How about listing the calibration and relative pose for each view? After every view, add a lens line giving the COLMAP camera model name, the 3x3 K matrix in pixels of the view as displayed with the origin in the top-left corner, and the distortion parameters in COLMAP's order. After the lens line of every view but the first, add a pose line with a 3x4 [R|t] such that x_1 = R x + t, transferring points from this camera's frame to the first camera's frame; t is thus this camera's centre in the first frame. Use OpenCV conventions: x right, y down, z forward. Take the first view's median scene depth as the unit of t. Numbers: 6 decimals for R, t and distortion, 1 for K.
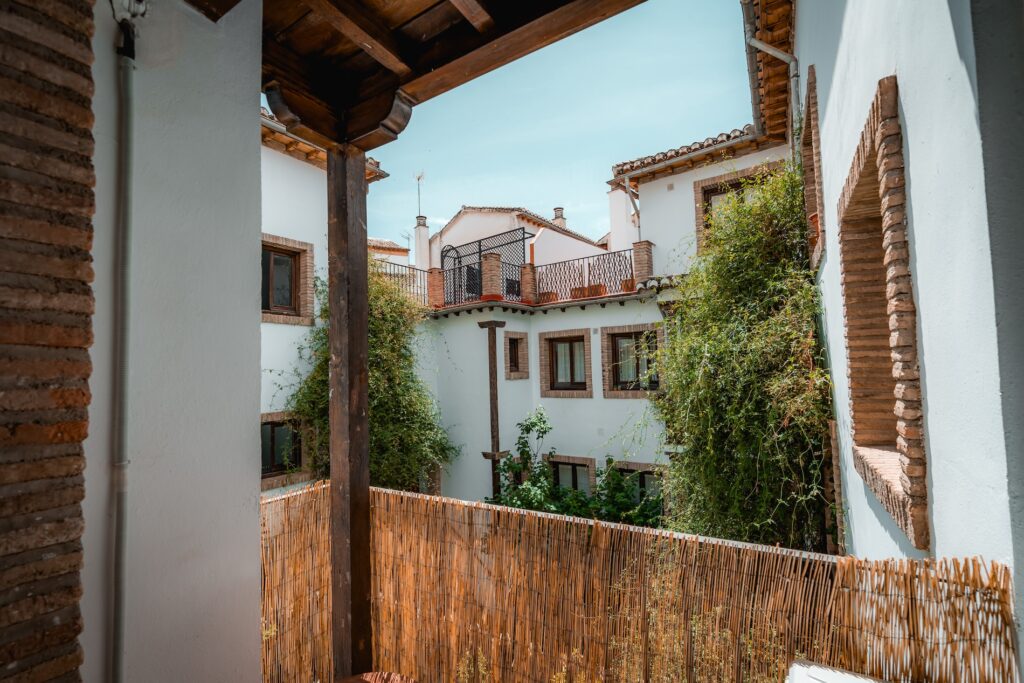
lens RADIAL K [[468.7, 0, 515.6], [0, 468.7, 349.1], [0, 0, 1]] dist [-0.006001, 0.003864]
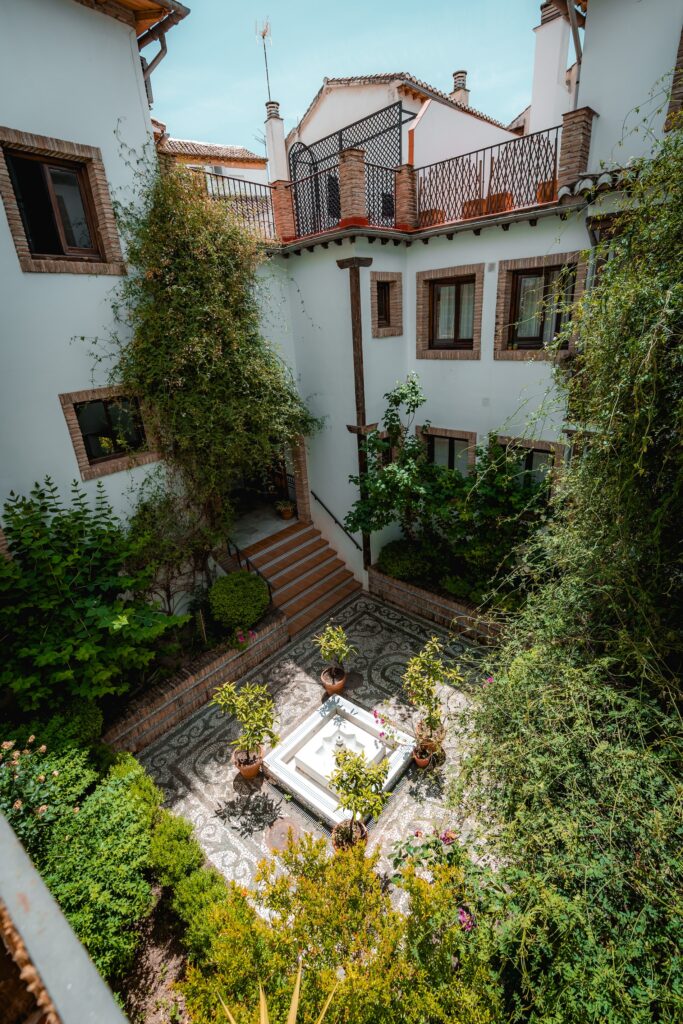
lens RADIAL K [[468.7, 0, 345.1], [0, 468.7, 509.4], [0, 0, 1]] dist [-0.006001, 0.003864]
pose [[0.992891, 0.019810, -0.117364, 0.032891], [0.031802, 0.906051, 0.421972, -0.010297], [0.114697, -0.422705, 0.898980, 0.134716]]
